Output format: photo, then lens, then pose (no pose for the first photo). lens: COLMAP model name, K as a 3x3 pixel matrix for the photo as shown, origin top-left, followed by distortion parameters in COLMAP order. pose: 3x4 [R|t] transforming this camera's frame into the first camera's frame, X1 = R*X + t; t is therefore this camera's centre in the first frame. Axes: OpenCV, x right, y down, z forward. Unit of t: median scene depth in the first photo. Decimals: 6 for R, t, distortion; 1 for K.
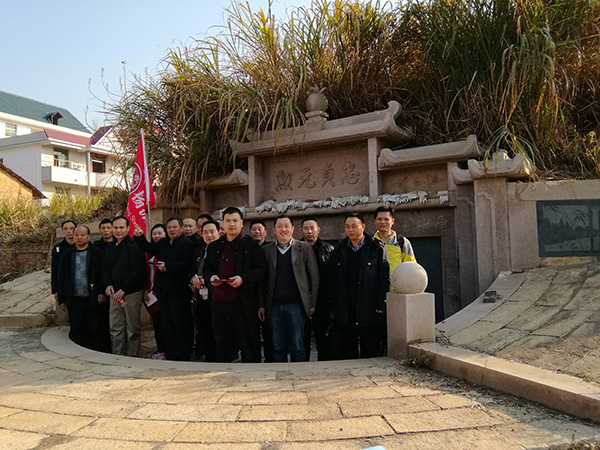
lens RADIAL K [[472.7, 0, 300.0], [0, 472.7, 225.0], [0, 0, 1]] dist [0.080335, -0.106216]
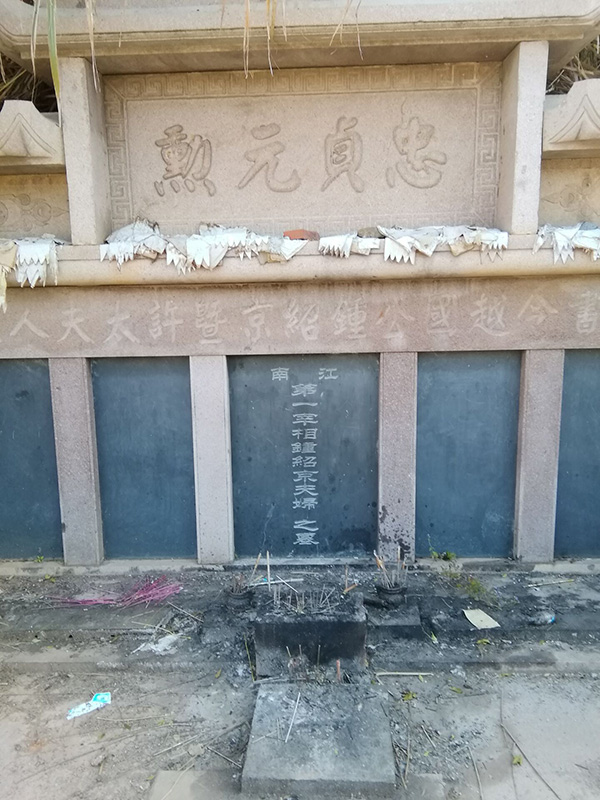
lens RADIAL K [[655.6, 0, 304.4], [0, 655.6, 402.5], [0, 0, 1]] dist [0.081908, -0.107530]
pose [[0.876893, -0.075734, 0.474682, -0.214421], [-0.023636, 0.979522, 0.199944, -0.030686], [-0.480104, -0.186549, 0.857146, 0.639460]]
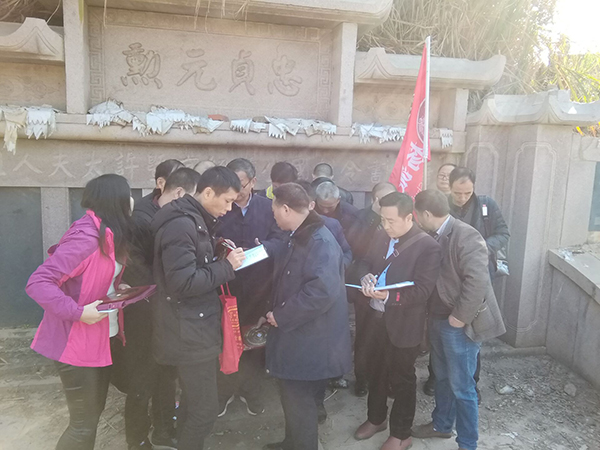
lens RADIAL K [[491.7, 0, 306.7], [0, 491.7, 224.9], [0, 0, 1]] dist [0.081908, -0.107530]
pose [[0.715091, -0.051589, 0.697126, -0.328219], [-0.081233, 0.984384, 0.156173, -0.028578], [-0.694296, -0.168307, 0.699733, 0.559525]]
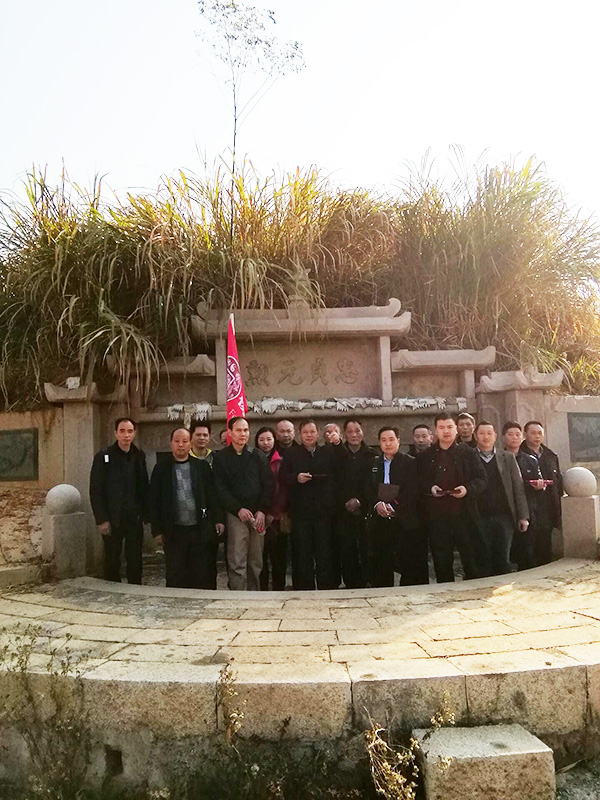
lens RADIAL K [[627.0, 0, 296.6], [0, 627.0, 408.2], [0, 0, 1]] dist [0.078118, -0.093480]
pose [[0.829480, 0.031902, 0.557625, -0.662263], [-0.016177, 0.999321, -0.033109, -0.000097], [-0.558302, 0.018442, 0.829433, 0.087830]]
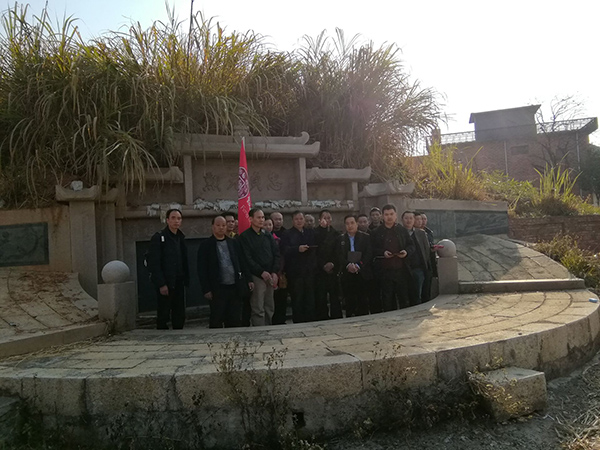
lens RADIAL K [[470.3, 0, 297.5], [0, 470.3, 227.1], [0, 0, 1]] dist [0.078118, -0.093480]
pose [[0.602896, 0.011775, 0.797733, -0.904592], [0.001919, 0.999867, -0.016210, 0.033171], [-0.797817, 0.011304, 0.602793, 0.214949]]
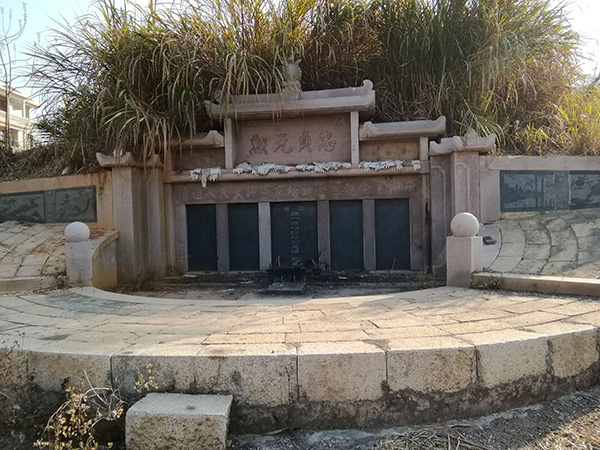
lens RADIAL K [[470.3, 0, 297.5], [0, 470.3, 227.1], [0, 0, 1]] dist [0.078118, -0.093480]
pose [[0.926054, -0.010769, 0.377238, -0.407099], [-0.015549, 0.997655, 0.066650, 0.021275], [-0.377072, -0.067588, 0.923715, -0.020950]]
